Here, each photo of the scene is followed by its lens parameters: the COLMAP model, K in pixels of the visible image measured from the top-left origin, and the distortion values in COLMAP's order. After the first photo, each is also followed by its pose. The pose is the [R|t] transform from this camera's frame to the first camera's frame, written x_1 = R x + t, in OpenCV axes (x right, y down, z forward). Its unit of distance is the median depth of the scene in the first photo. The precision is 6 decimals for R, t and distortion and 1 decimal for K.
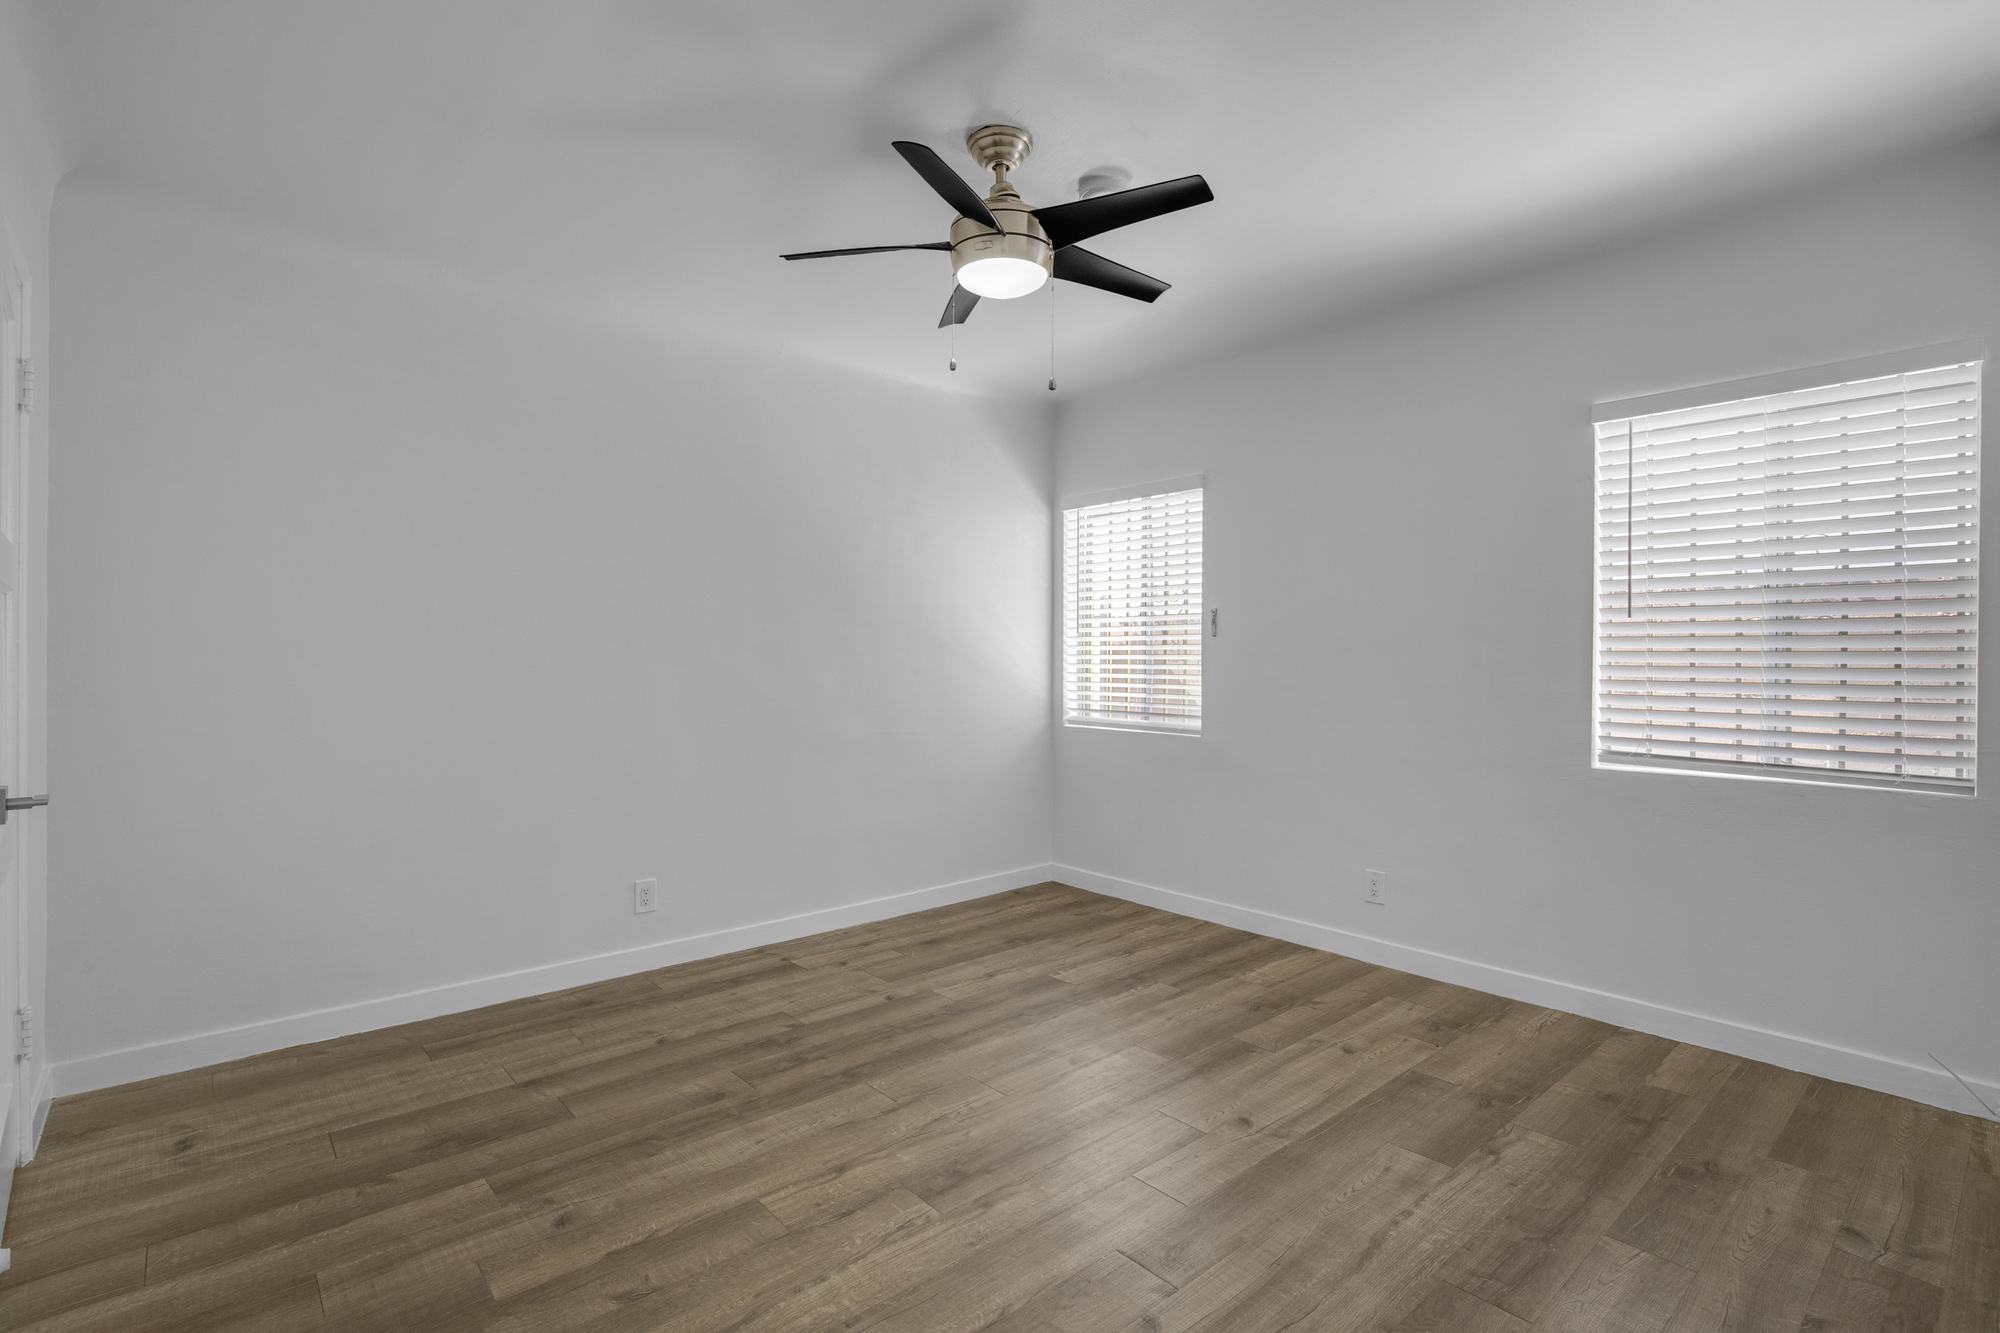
lens RADIAL K [[957.8, 0, 1000.0], [0, 957.8, 666.5], [0, 0, 1]] dist [0.001371, 0.000949]
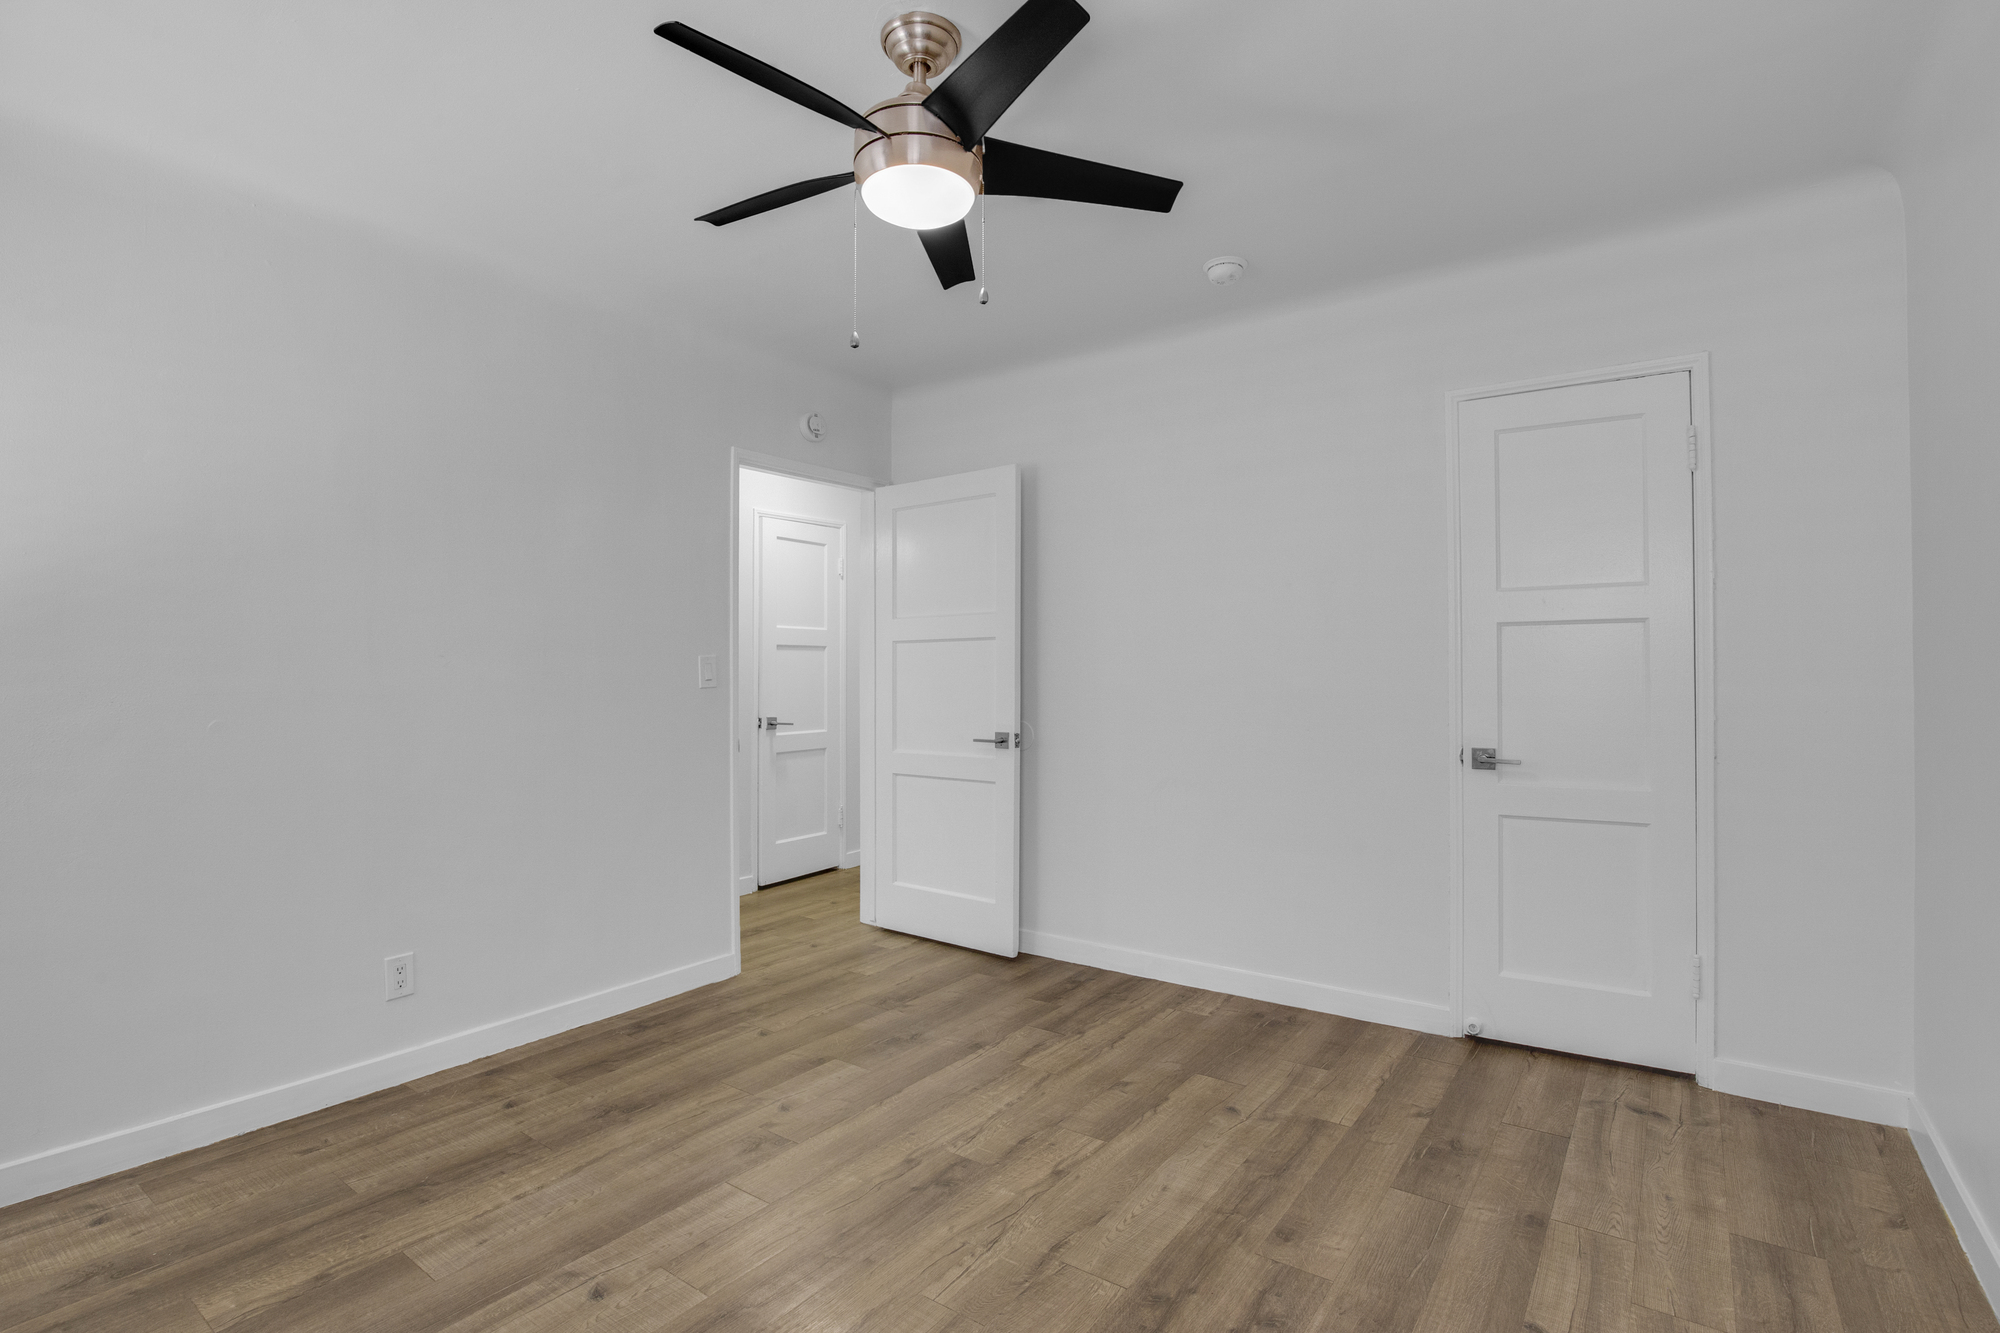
lens RADIAL K [[957.8, 0, 1000.0], [0, 957.8, 666.5], [0, 0, 1]] dist [0.001371, 0.000949]
pose [[-0.974736, 0.009572, -0.223153, 0.118604], [0.009752, 0.999952, 0.000295, -0.021288], [0.223145, -0.001888, -0.974783, 1.973017]]
